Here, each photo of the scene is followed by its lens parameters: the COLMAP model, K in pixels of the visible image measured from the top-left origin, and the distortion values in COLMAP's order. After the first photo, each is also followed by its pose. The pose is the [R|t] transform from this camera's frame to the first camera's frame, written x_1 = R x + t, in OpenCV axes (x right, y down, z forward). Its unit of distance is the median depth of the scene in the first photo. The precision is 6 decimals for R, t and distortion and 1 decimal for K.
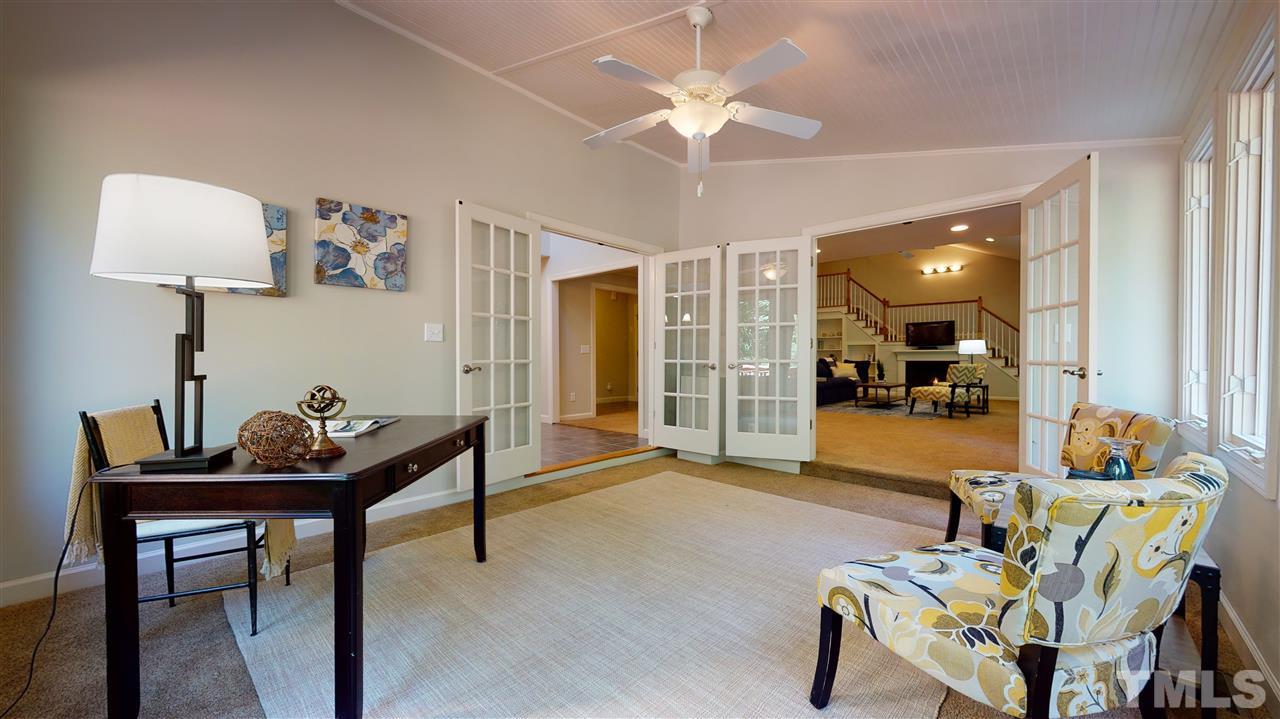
lens RADIAL K [[469.5, 0, 642.3], [0, 469.5, 361.5], [0, 0, 1]] dist [-0.000075, 0.000071]
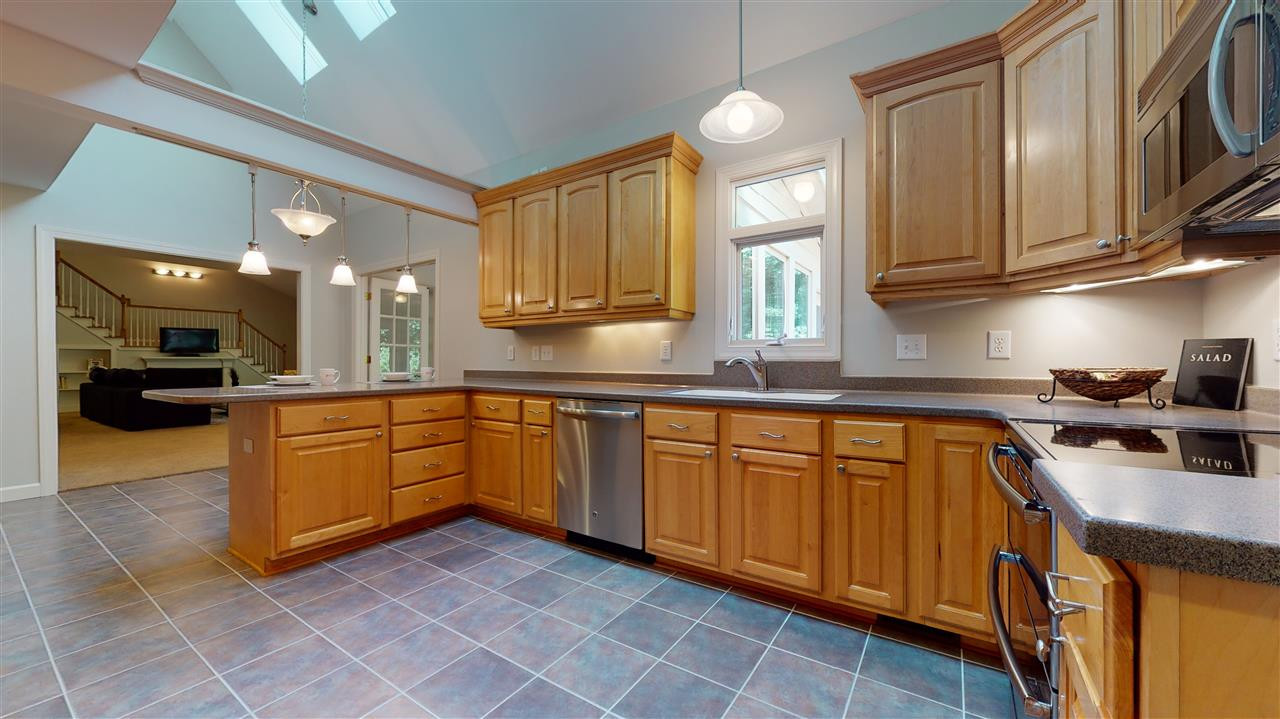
lens RADIAL K [[469.5, 0, 639.4], [0, 469.5, 361.6], [0, 0, 1]] dist [-0.000075, 0.000071]
pose [[-0.157380, -0.002524, 0.987535, -0.457986], [0.007468, 0.999965, 0.003746, -0.011679], [-0.987510, 0.007965, -0.157356, 0.222209]]
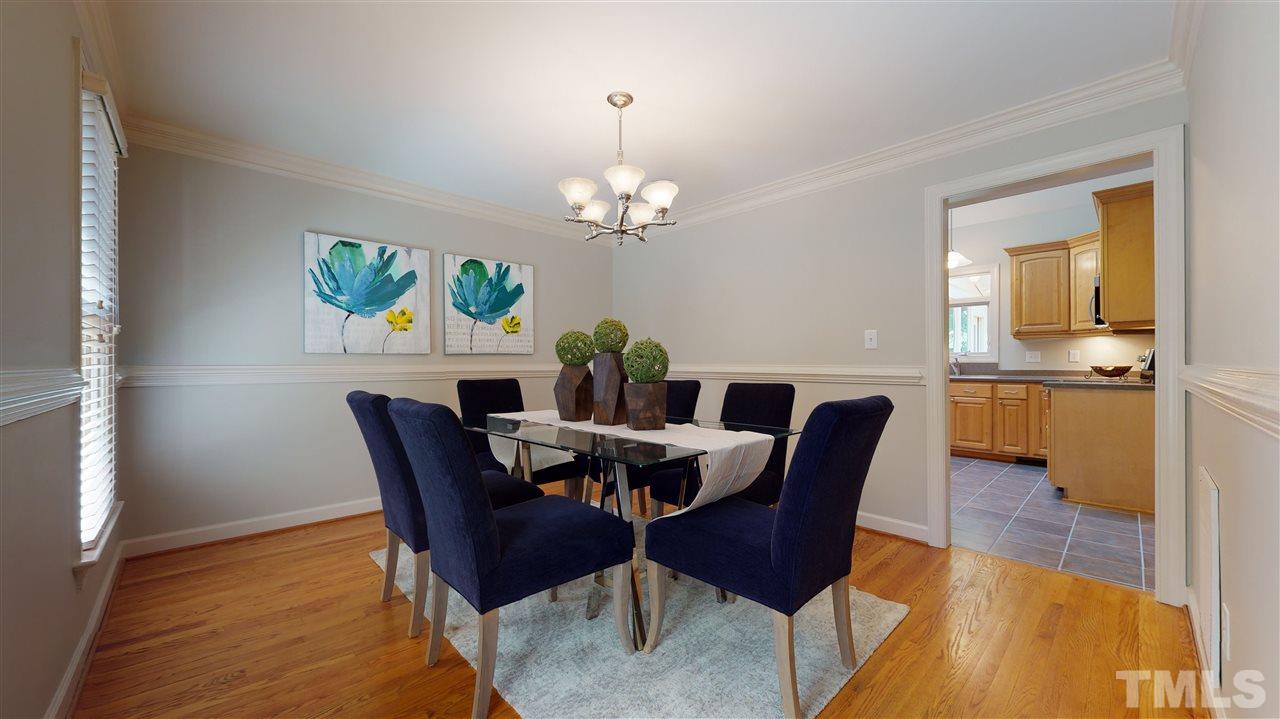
lens RADIAL K [[469.5, 0, 640.3], [0, 469.5, 359.5], [0, 0, 1]] dist [-0.000075, 0.000071]
pose [[0.064638, -0.000901, 0.997908, -0.692001], [0.010877, 0.999941, 0.000198, -0.016410], [-0.997850, 0.010842, 0.064644, 0.382805]]
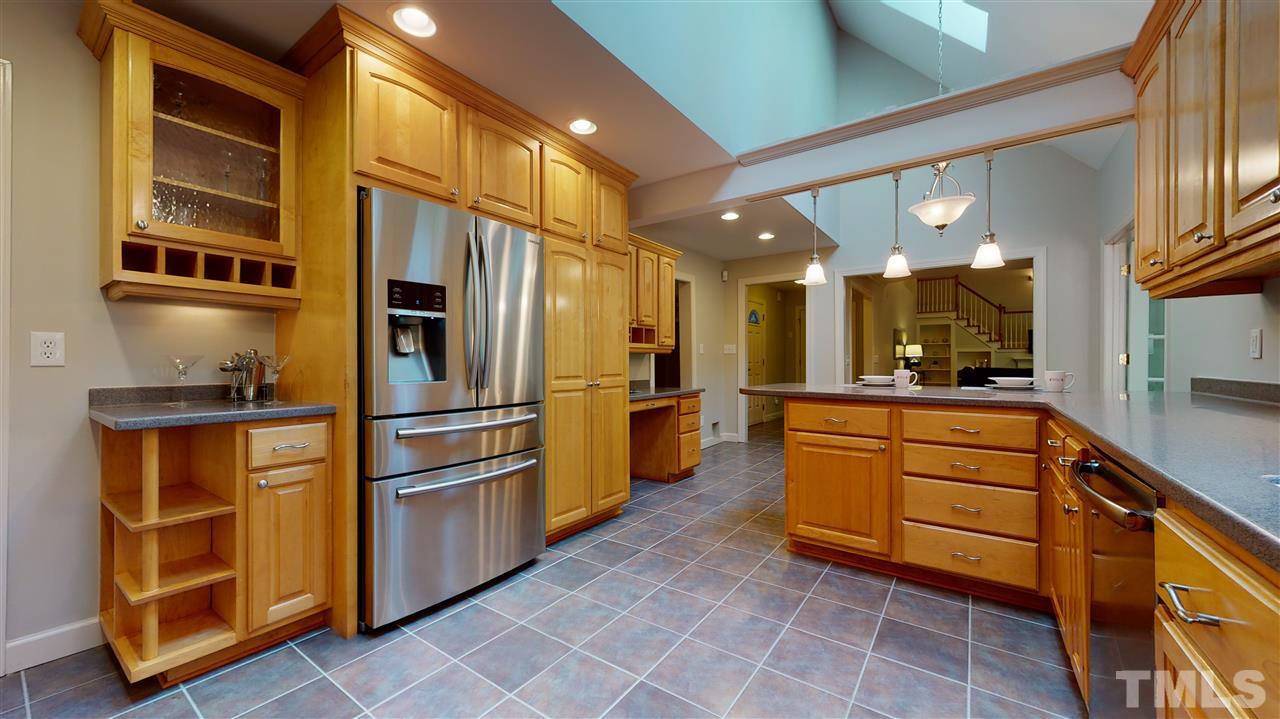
lens RADIAL K [[469.5, 0, 639.7], [0, 469.5, 364.0], [0, 0, 1]] dist [-0.000075, 0.000071]
pose [[0.991617, -0.001437, 0.129205, -0.344992], [0.001624, 0.999998, -0.001339, -0.010970], [-0.129202, 0.001537, 0.991617, 0.138049]]
